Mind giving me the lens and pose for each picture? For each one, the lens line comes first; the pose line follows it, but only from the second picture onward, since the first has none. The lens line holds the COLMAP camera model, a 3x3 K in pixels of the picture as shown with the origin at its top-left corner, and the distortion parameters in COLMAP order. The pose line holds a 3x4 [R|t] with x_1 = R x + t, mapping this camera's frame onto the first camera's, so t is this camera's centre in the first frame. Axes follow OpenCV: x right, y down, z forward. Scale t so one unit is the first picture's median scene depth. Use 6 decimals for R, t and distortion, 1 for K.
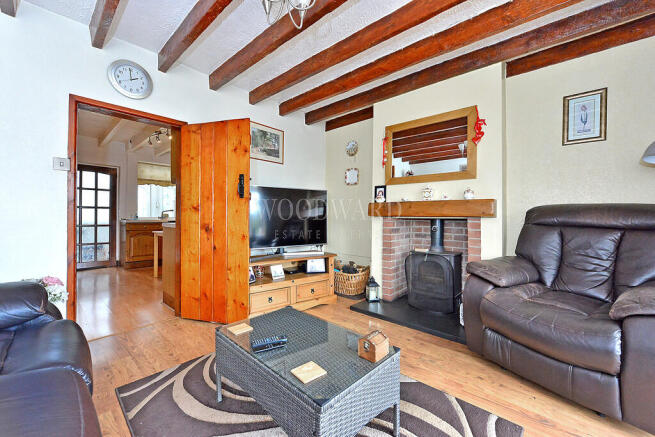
lens RADIAL K [[262.3, 0, 325.7], [0, 262.3, 220.4], [0, 0, 1]] dist [-0.006643, 0.000438]
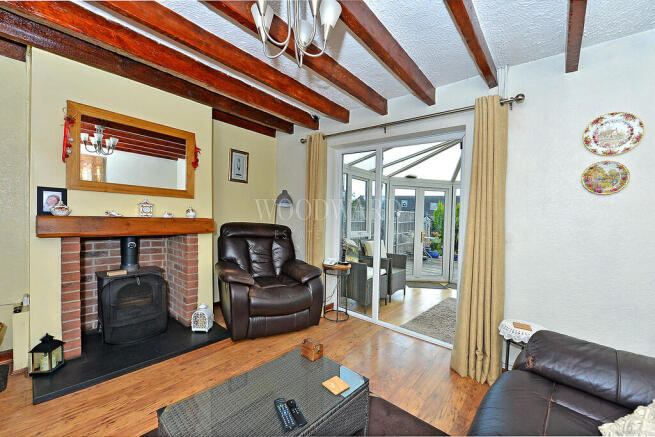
lens RADIAL K [[262.3, 0, 322.6], [0, 262.3, 218.3], [0, 0, 1]] dist [-0.006643, 0.000438]
pose [[-0.016602, -0.028305, 0.999461, -0.561327], [-0.032358, 0.999091, 0.027757, -0.125737], [-0.999338, -0.031880, -0.017503, 0.458286]]
